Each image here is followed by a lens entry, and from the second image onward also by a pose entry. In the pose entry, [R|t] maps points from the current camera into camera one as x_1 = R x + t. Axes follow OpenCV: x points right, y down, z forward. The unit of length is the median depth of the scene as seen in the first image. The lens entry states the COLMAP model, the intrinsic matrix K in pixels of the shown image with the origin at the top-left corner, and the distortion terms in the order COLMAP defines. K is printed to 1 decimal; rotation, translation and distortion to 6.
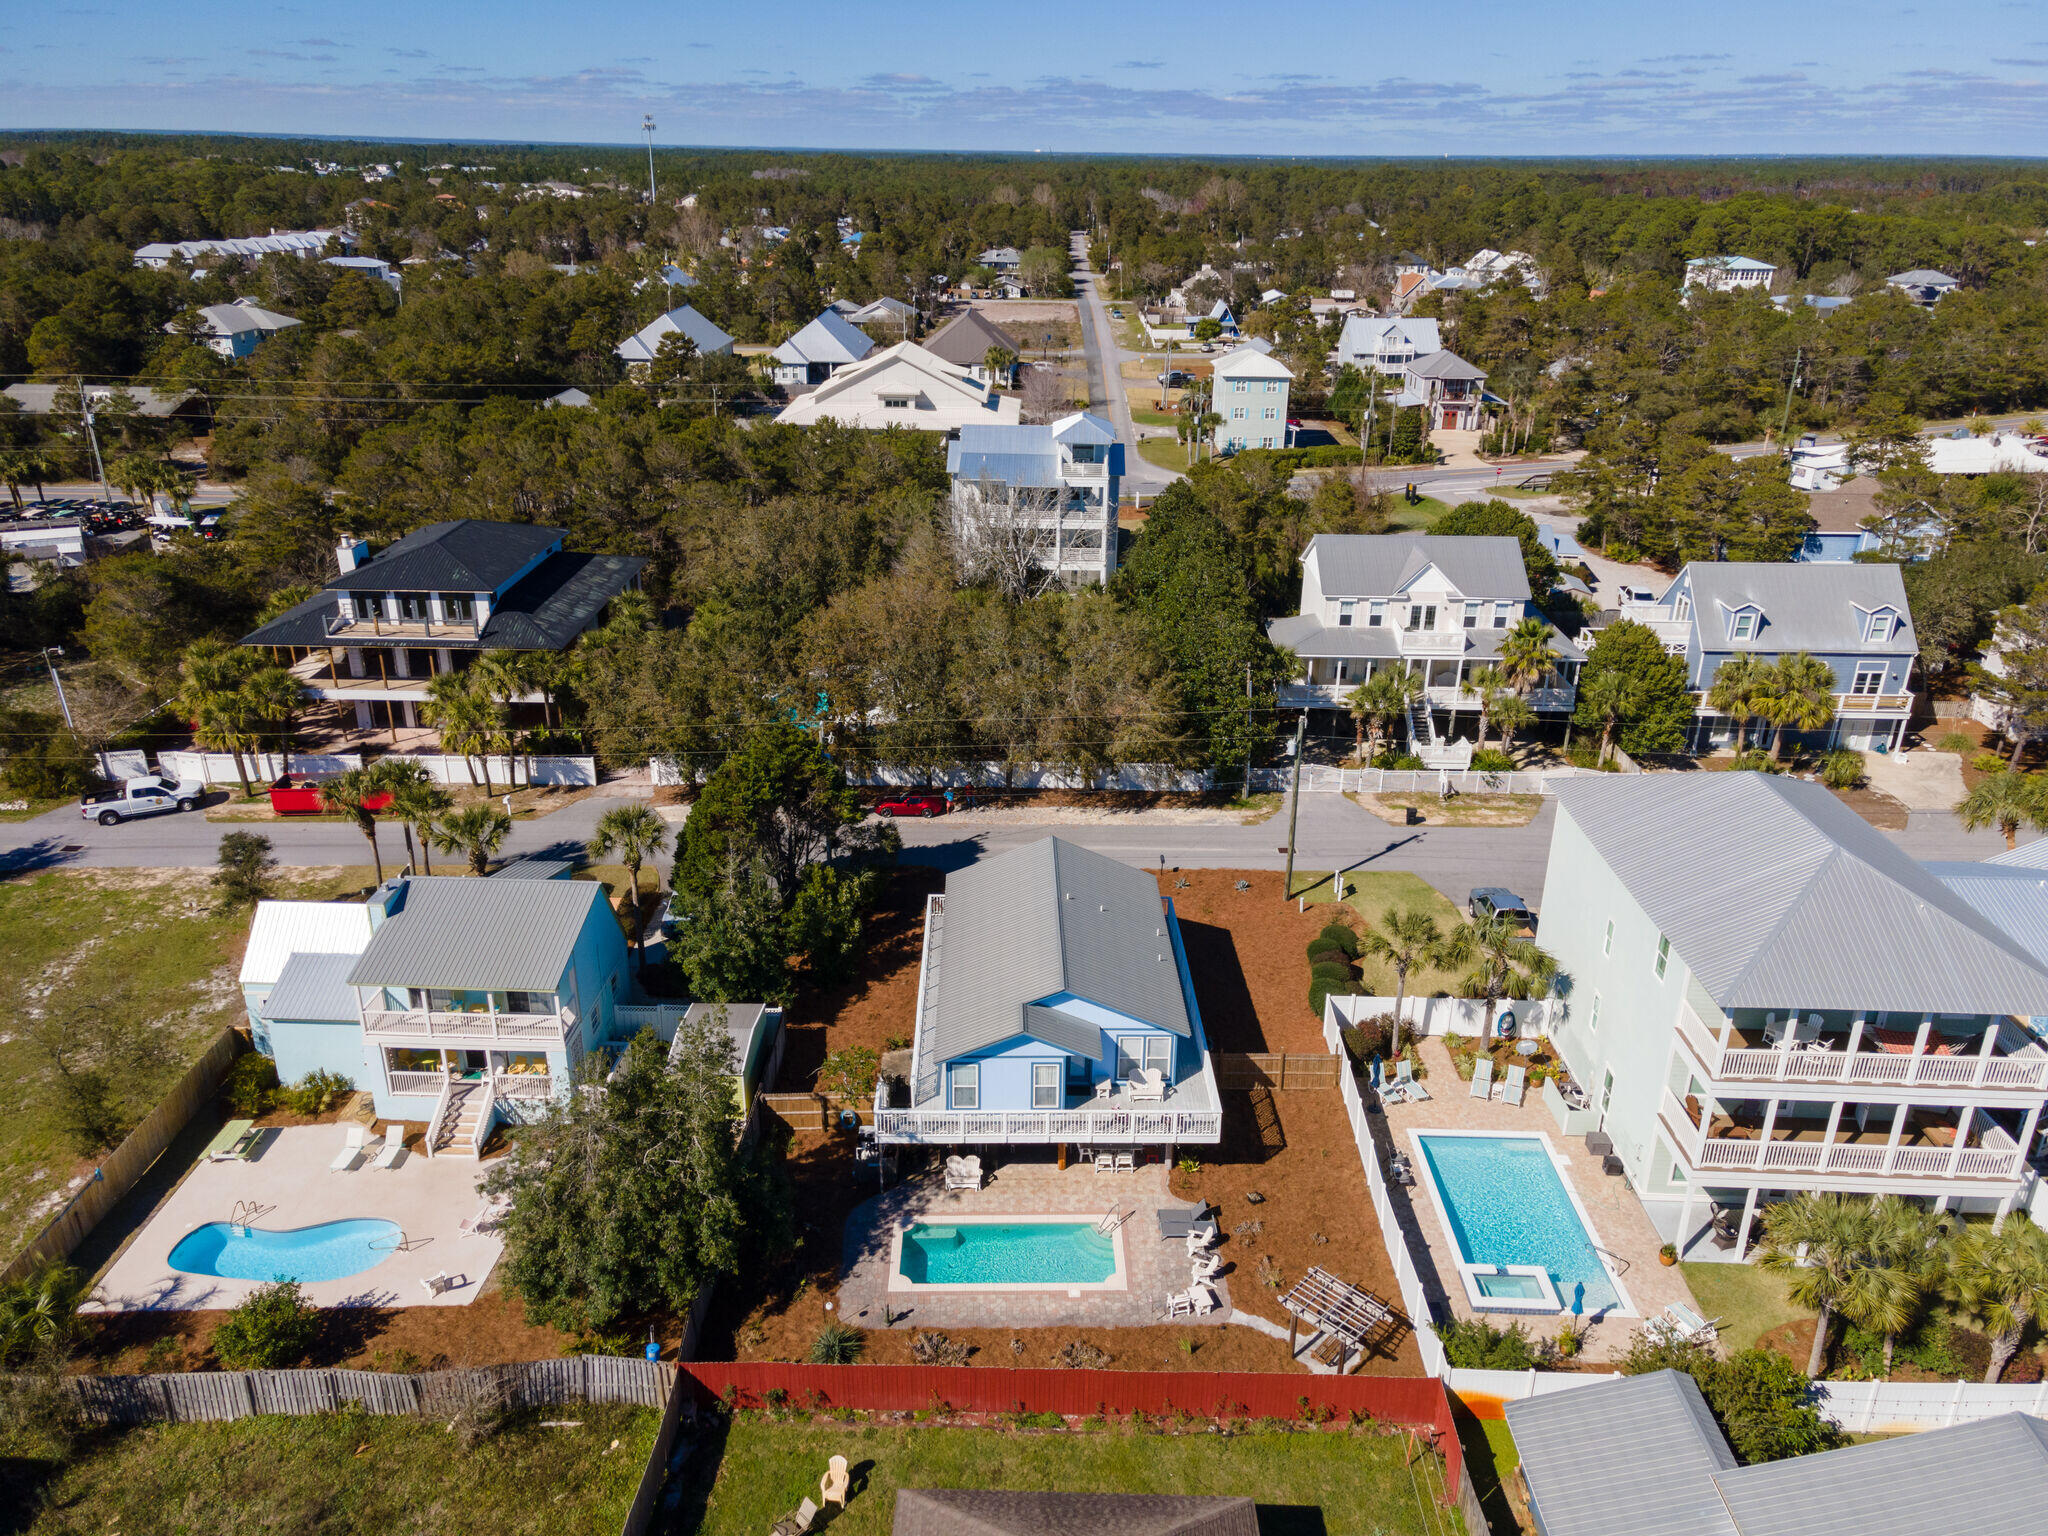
lens RADIAL K [[1470.5, 0, 1028.7], [0, 1470.5, 792.1], [0, 0, 1]] dist [0.039523, 0.002367]
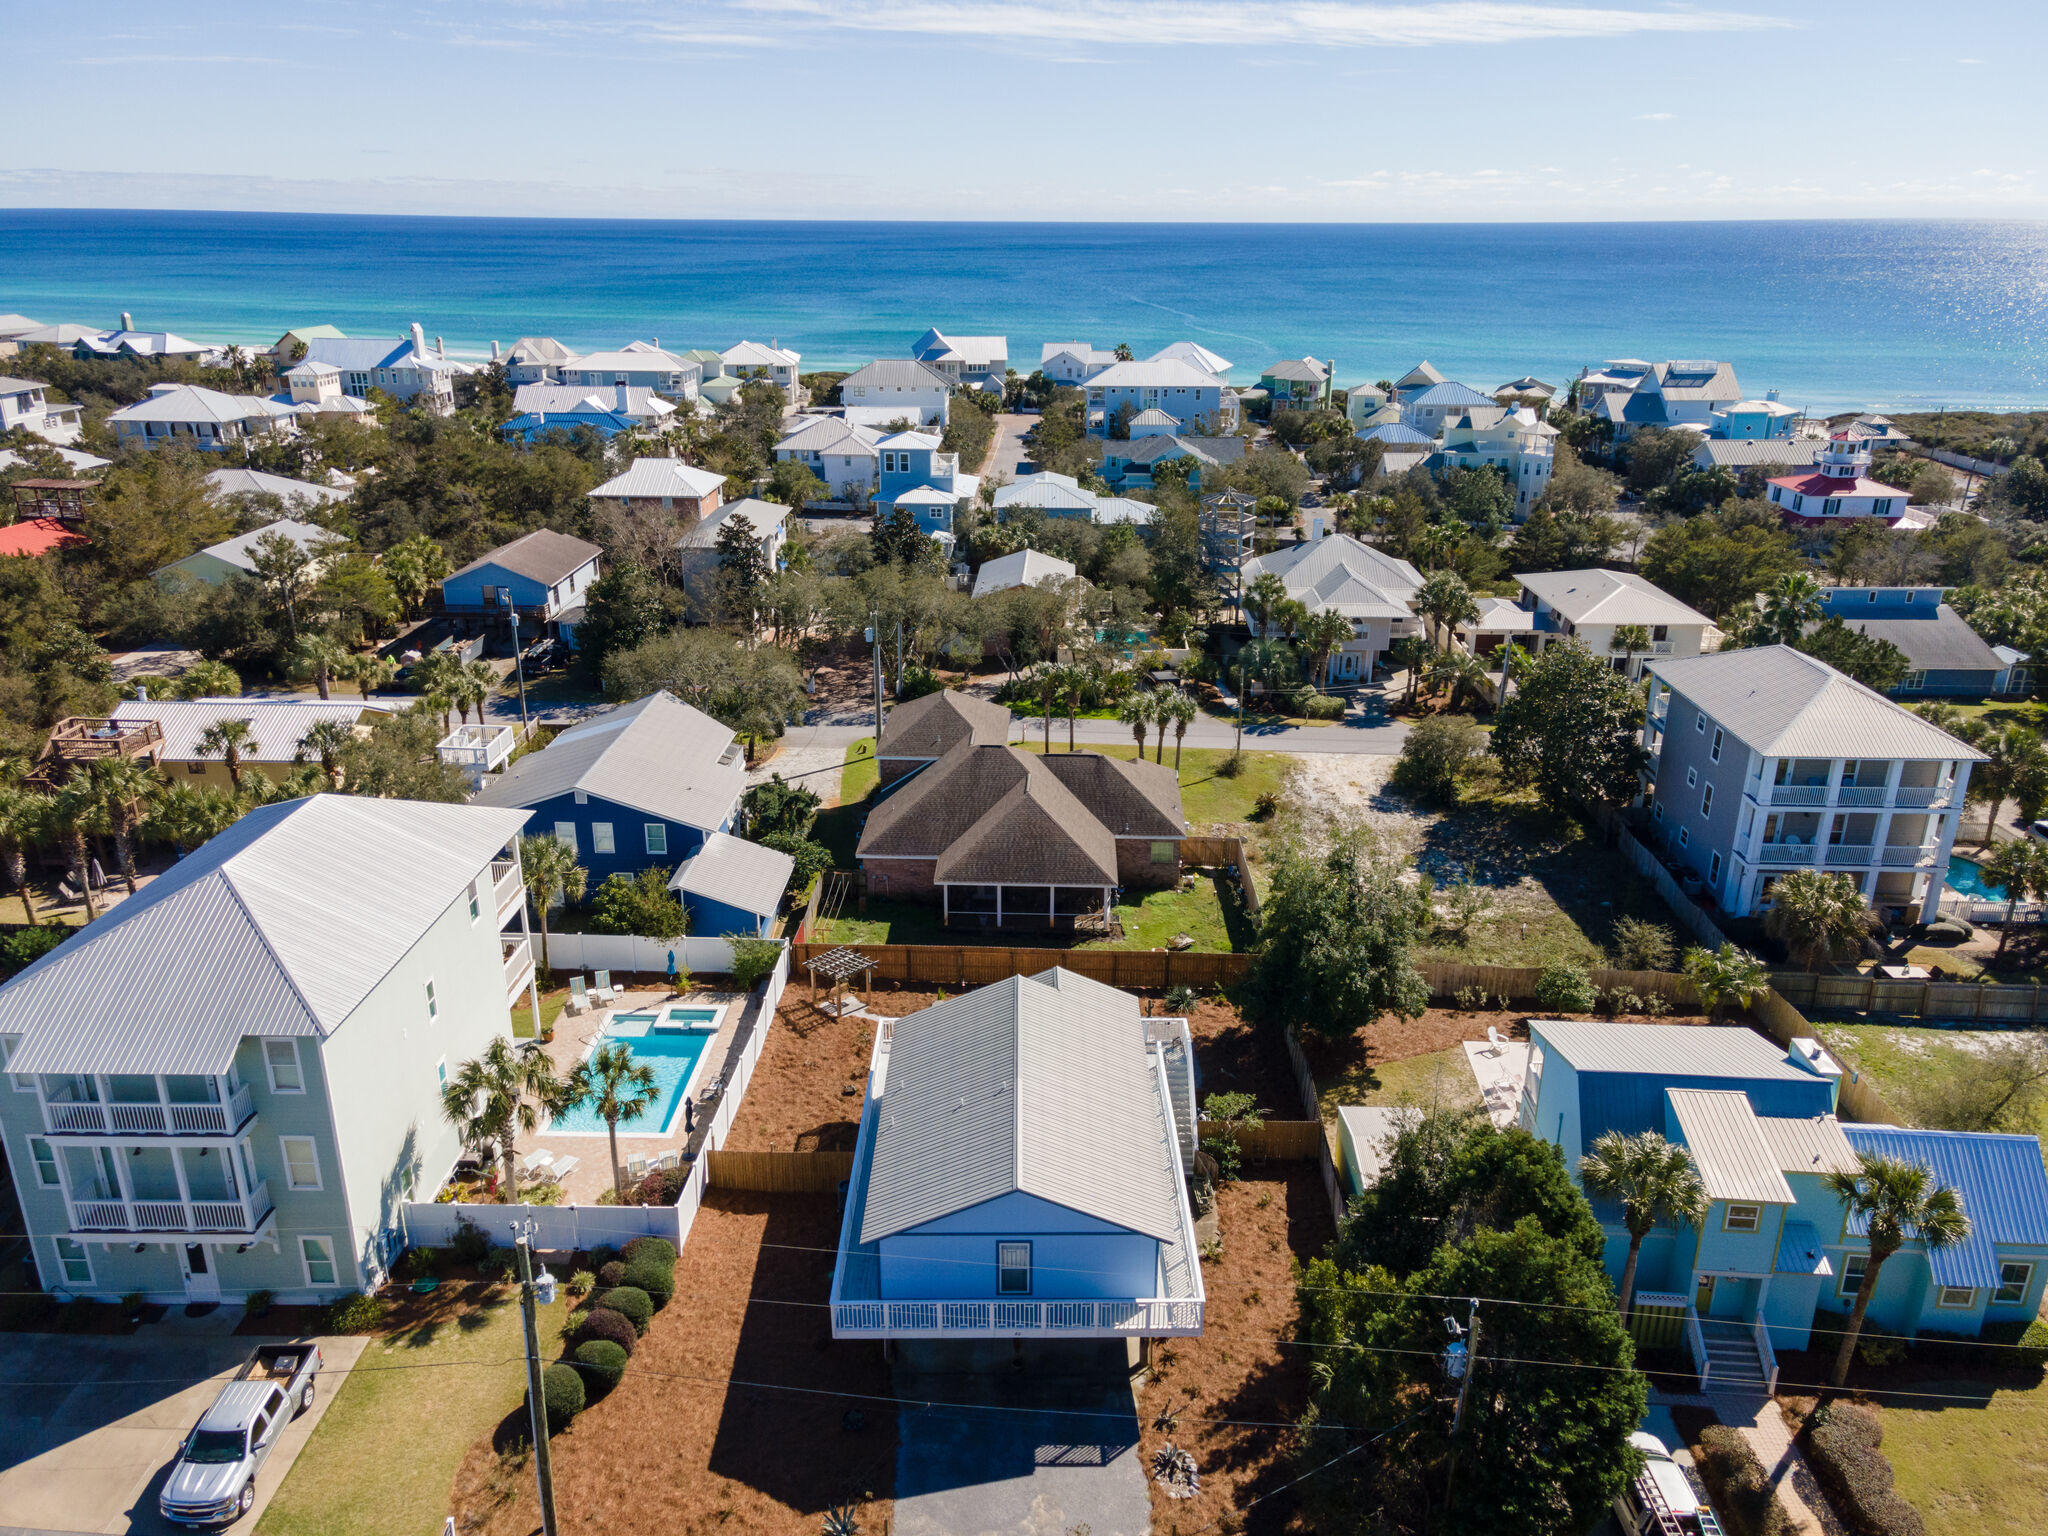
lens RADIAL K [[1489.7, 0, 1027.6], [0, 1489.7, 757.9], [0, 0, 1]] dist [0.022978, 0.048414]
pose [[-0.999725, -0.022567, 0.006409, 0.009526], [-0.011975, 0.725822, 0.687778, -0.436306], [-0.020173, 0.687512, -0.725892, 1.027706]]
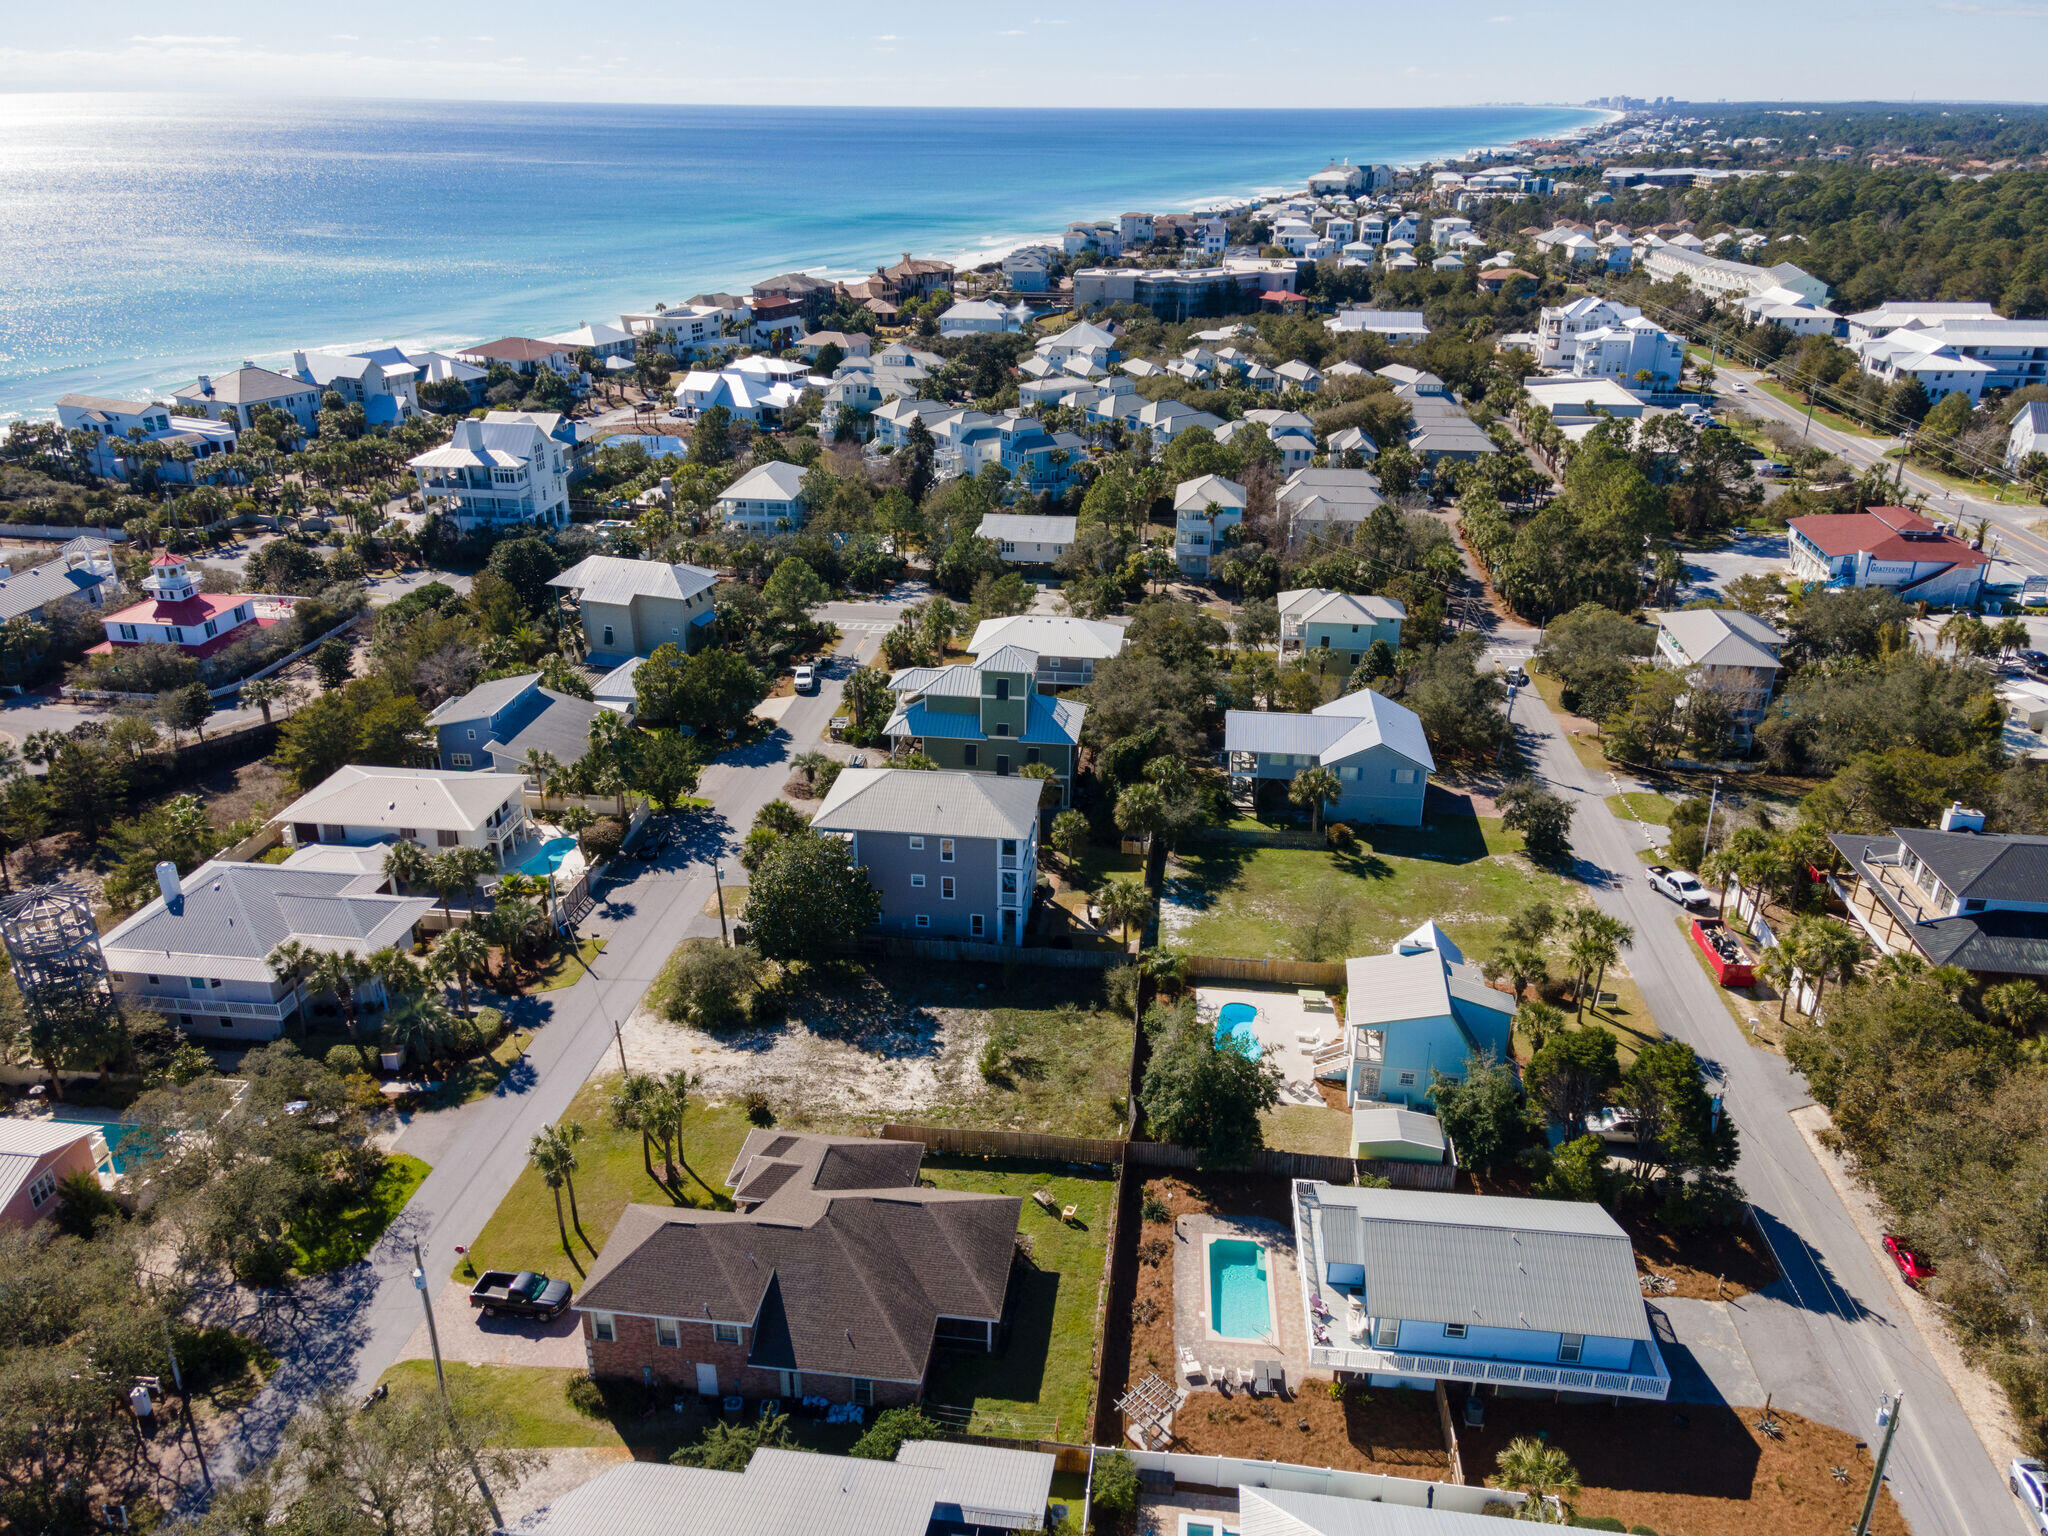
lens RADIAL K [[1489.7, 0, 1027.6], [0, 1489.7, 757.9], [0, 0, 1]] dist [0.022978, 0.048414]
pose [[-0.111357, 0.386688, -0.915463, 0.740231], [-0.401164, 0.825310, 0.397406, -0.411726], [0.909212, 0.411505, 0.063221, 0.272633]]
